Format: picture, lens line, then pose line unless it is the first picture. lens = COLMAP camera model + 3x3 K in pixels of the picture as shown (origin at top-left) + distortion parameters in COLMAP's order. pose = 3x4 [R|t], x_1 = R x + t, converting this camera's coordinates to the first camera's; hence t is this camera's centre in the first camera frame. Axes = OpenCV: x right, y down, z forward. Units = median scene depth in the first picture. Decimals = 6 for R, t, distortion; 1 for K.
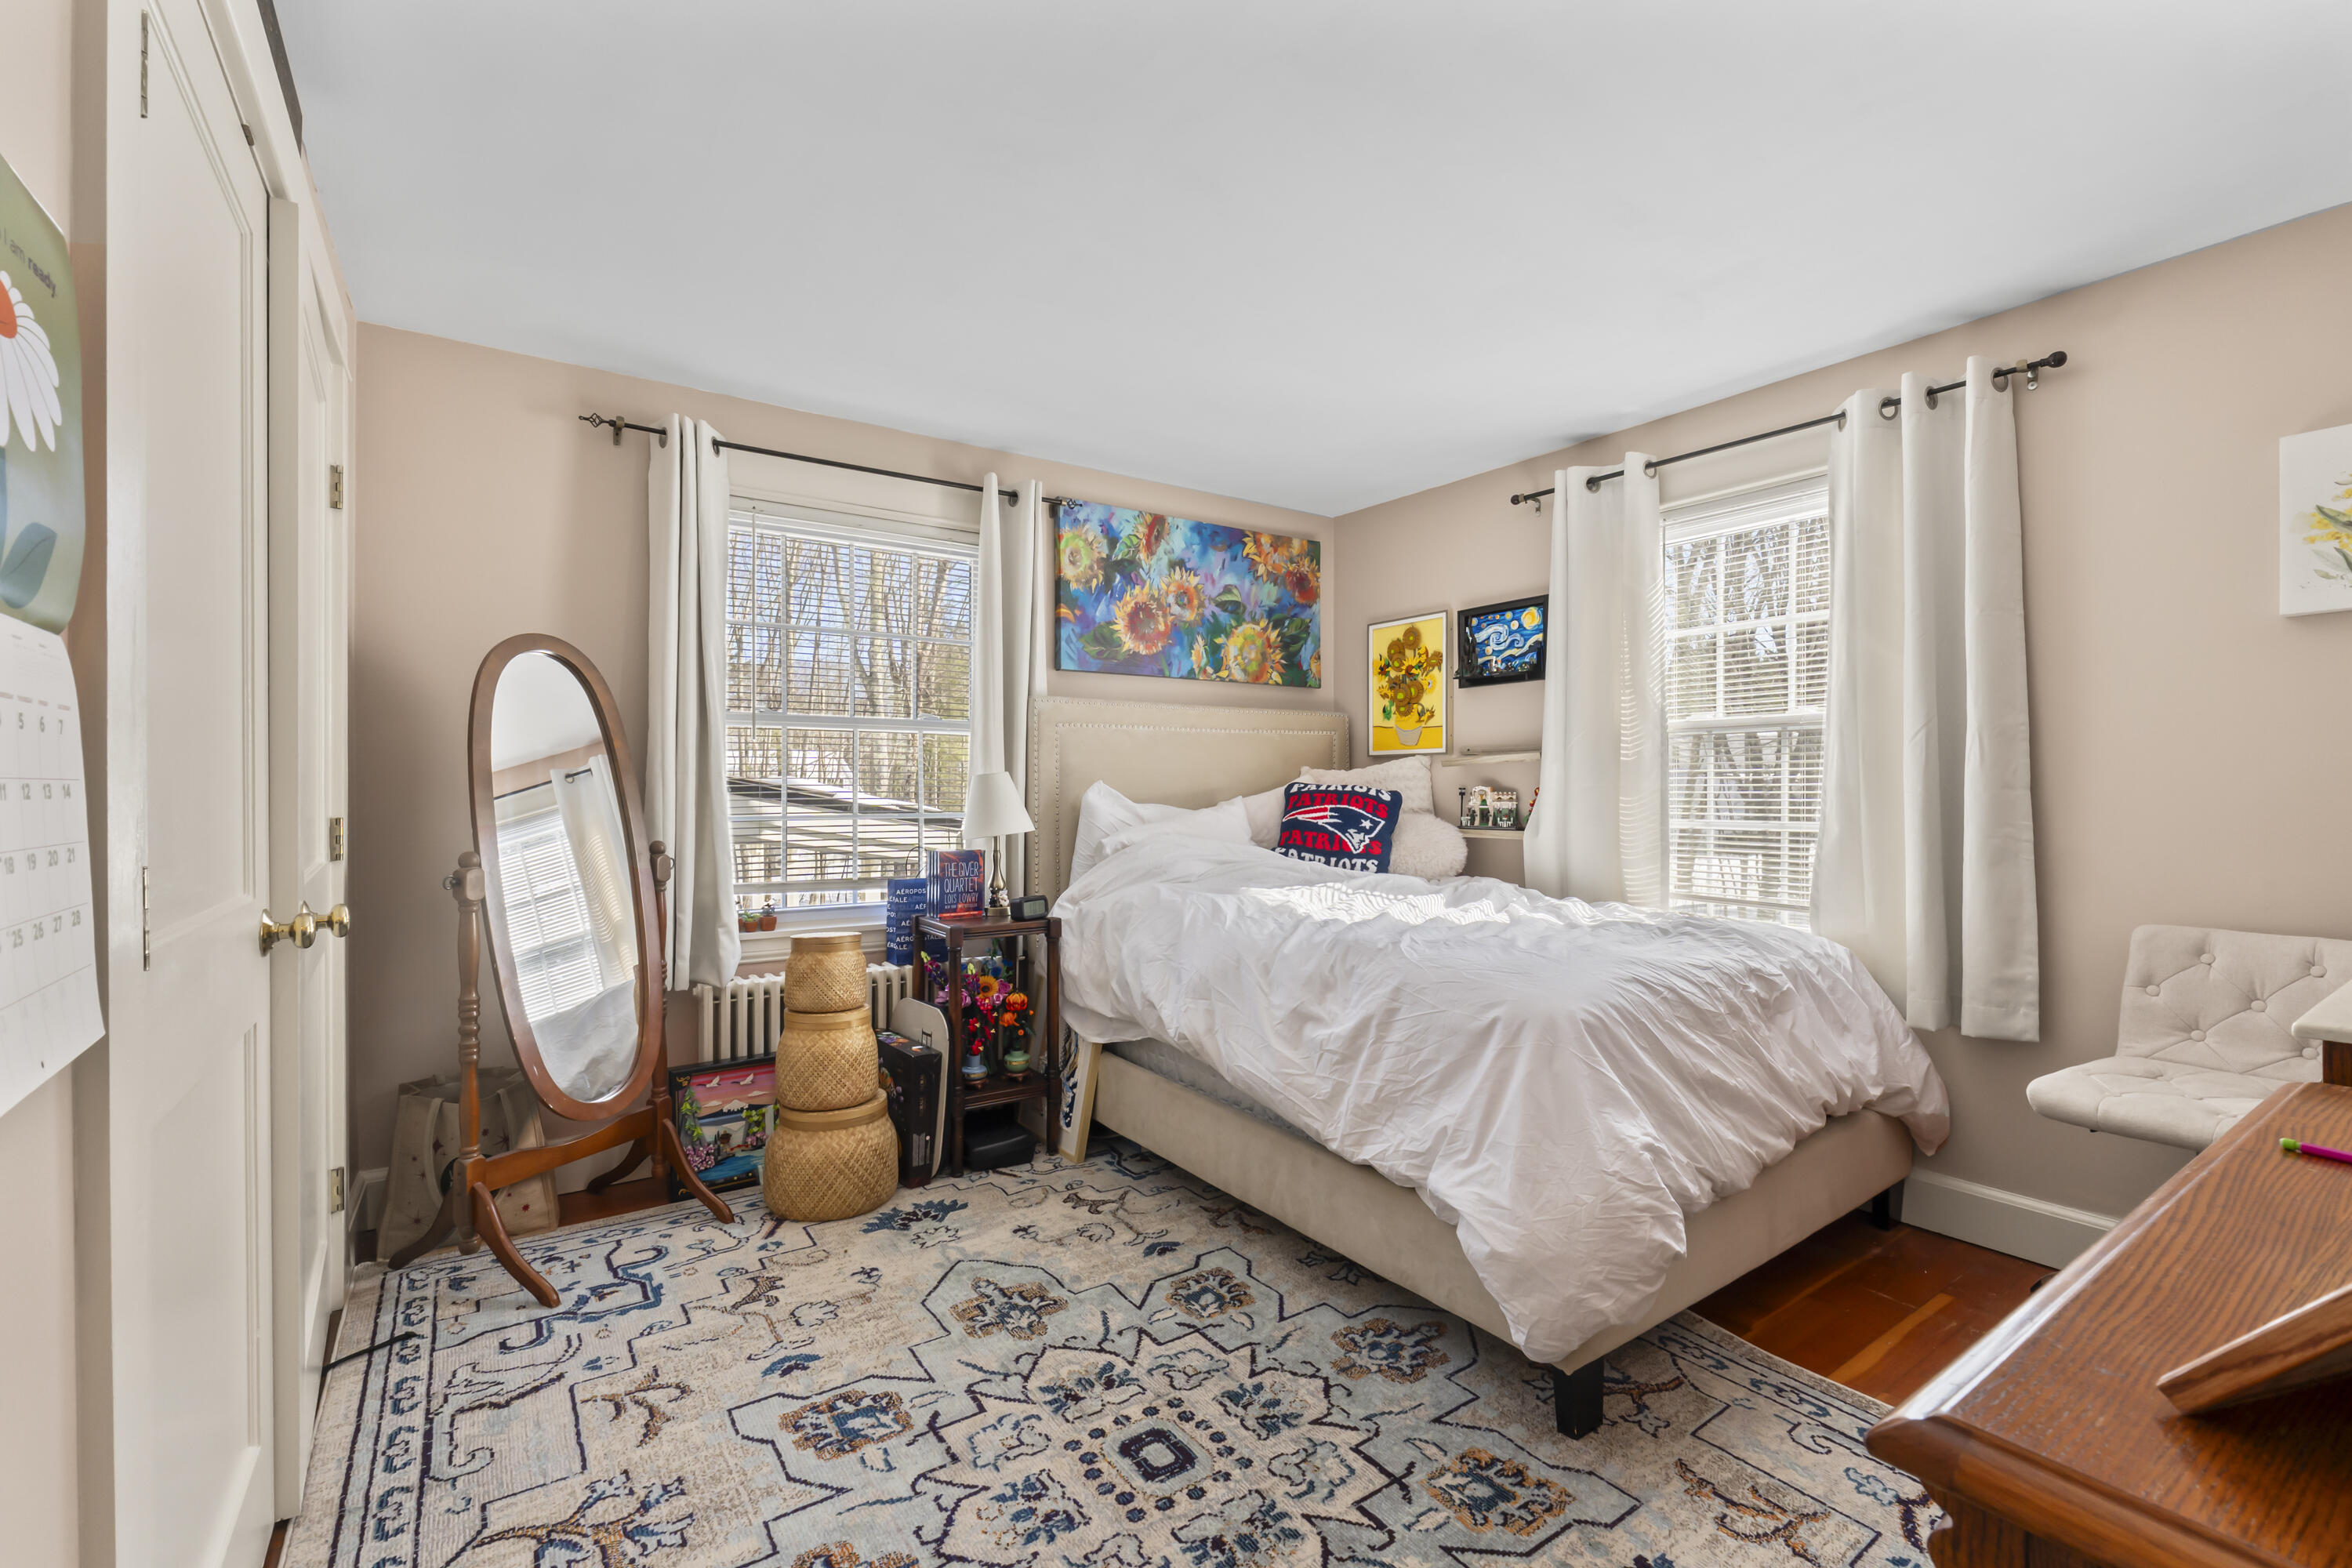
lens RADIAL K [[993.2, 0, 1171.1], [0, 993.2, 788.0], [0, 0, 1]] dist [-0.010733, -0.000331]
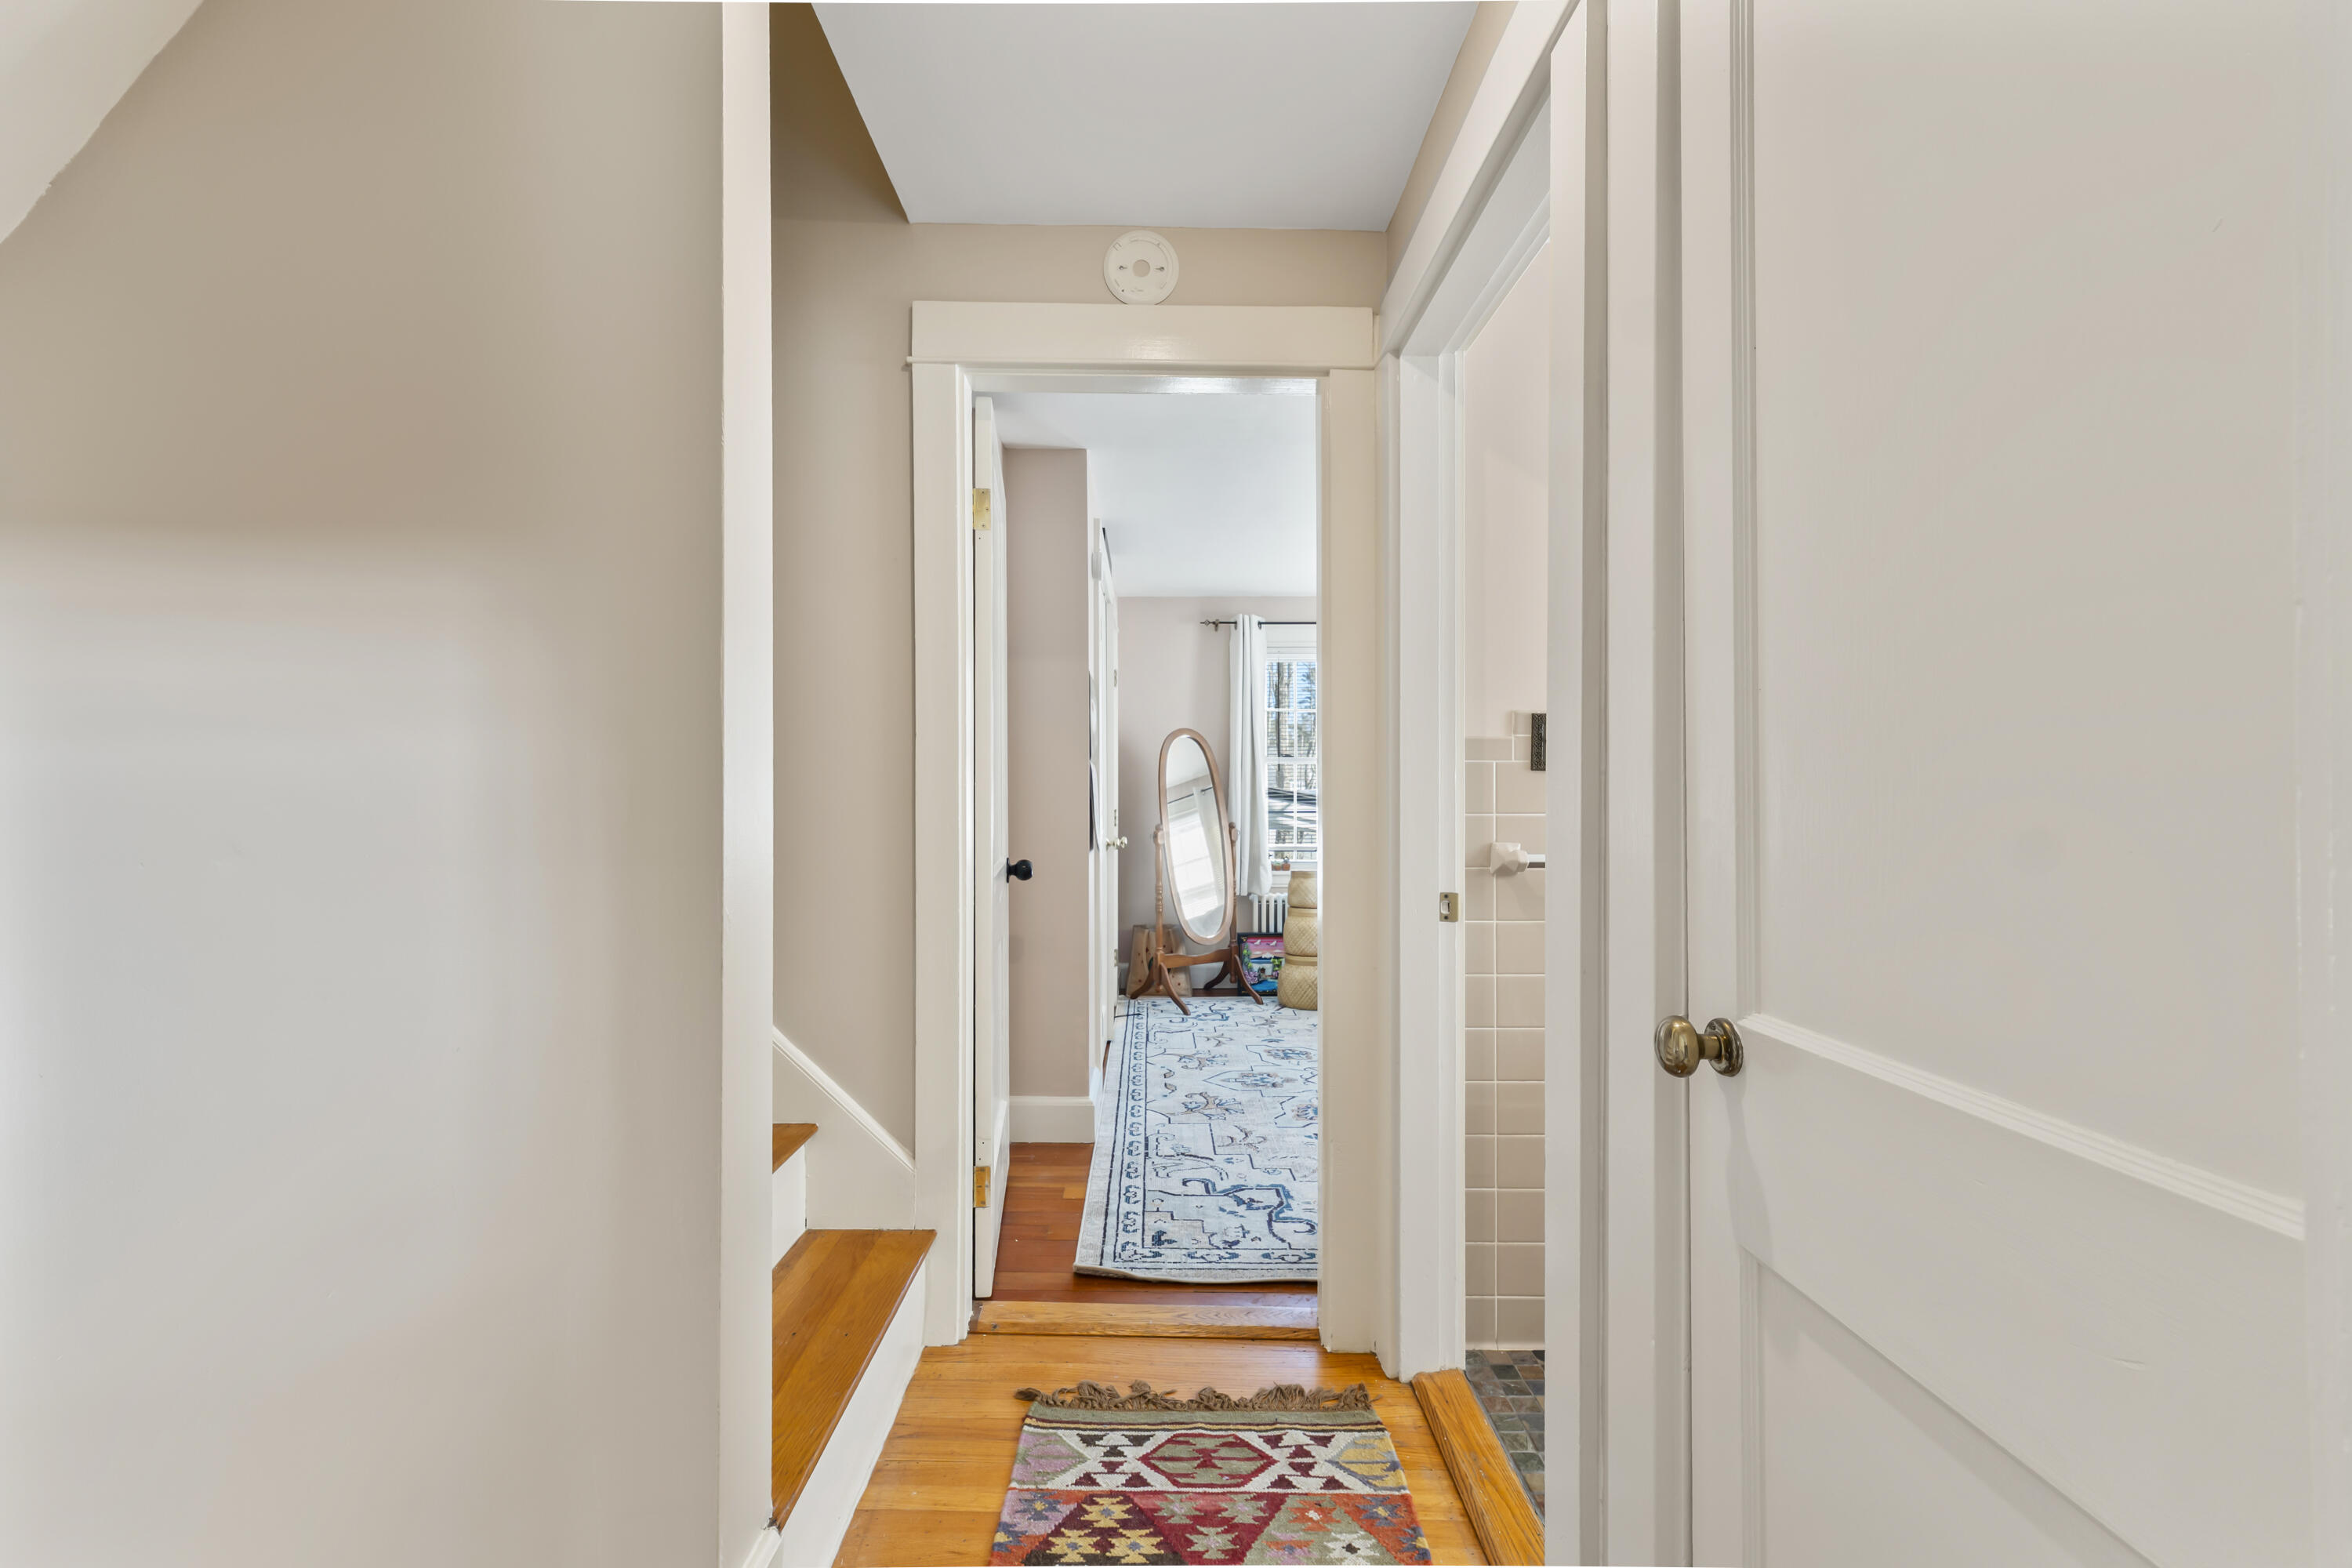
lens RADIAL K [[993.2, 0, 1170.4], [0, 993.2, 792.6], [0, 0, 1]] dist [-0.010733, -0.000331]
pose [[0.829250, -0.006678, -0.558838, 0.564884], [0.002570, 0.999964, -0.008136, 0.007856], [0.558872, 0.005310, 0.829237, -0.842522]]
